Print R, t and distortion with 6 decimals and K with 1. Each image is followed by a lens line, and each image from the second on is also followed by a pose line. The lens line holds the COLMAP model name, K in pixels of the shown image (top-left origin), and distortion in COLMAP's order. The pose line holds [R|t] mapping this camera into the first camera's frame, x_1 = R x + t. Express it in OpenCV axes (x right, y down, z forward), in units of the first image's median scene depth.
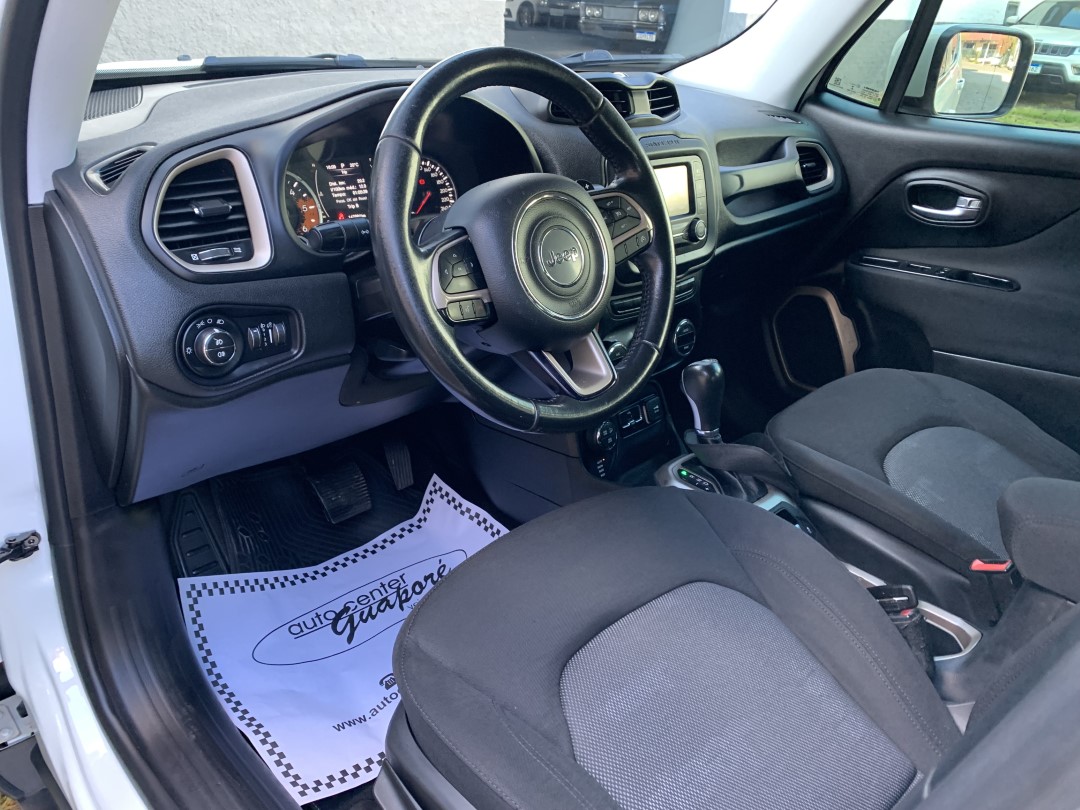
lens RADIAL K [[819.6, 0, 539.3], [0, 819.6, 401.4], [0, 0, 1]] dist [0.051046, -0.070523]
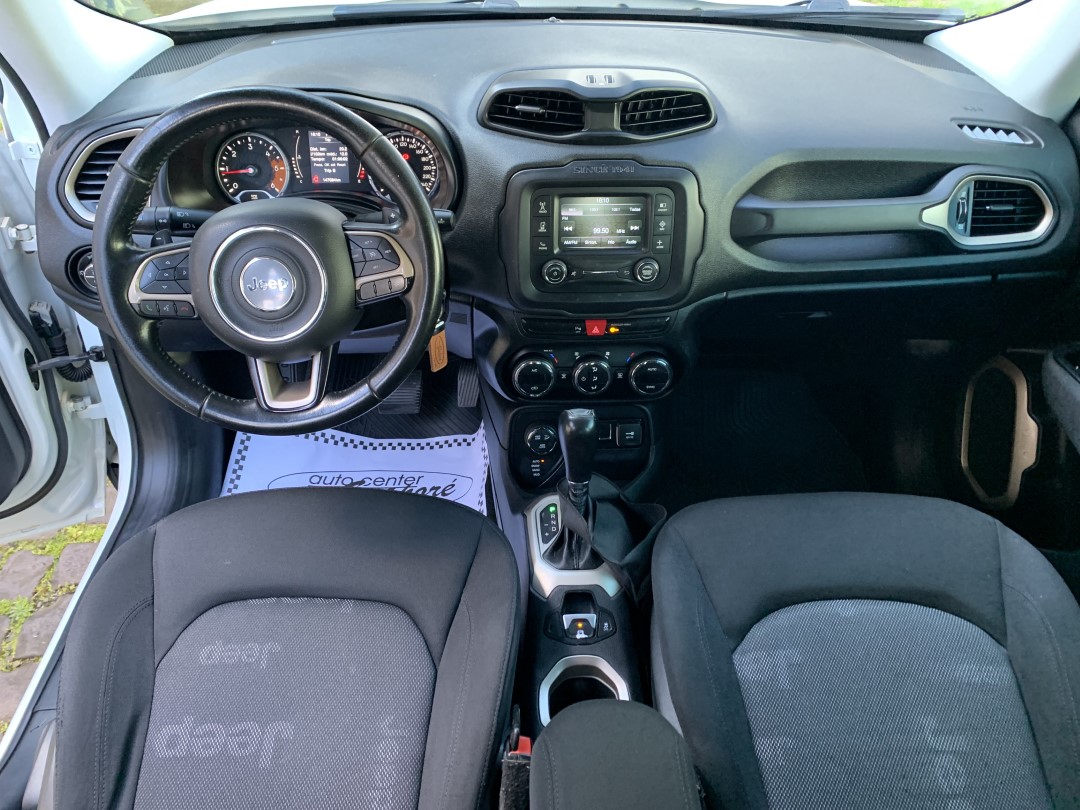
lens RADIAL K [[819.6, 0, 539.3], [0, 819.6, 401.4], [0, 0, 1]] dist [0.051046, -0.070523]
pose [[0.735410, 0.380120, -0.560964, 0.746451], [-0.265609, 0.923298, 0.277437, -0.333799], [0.623397, -0.055033, 0.779967, 0.268712]]
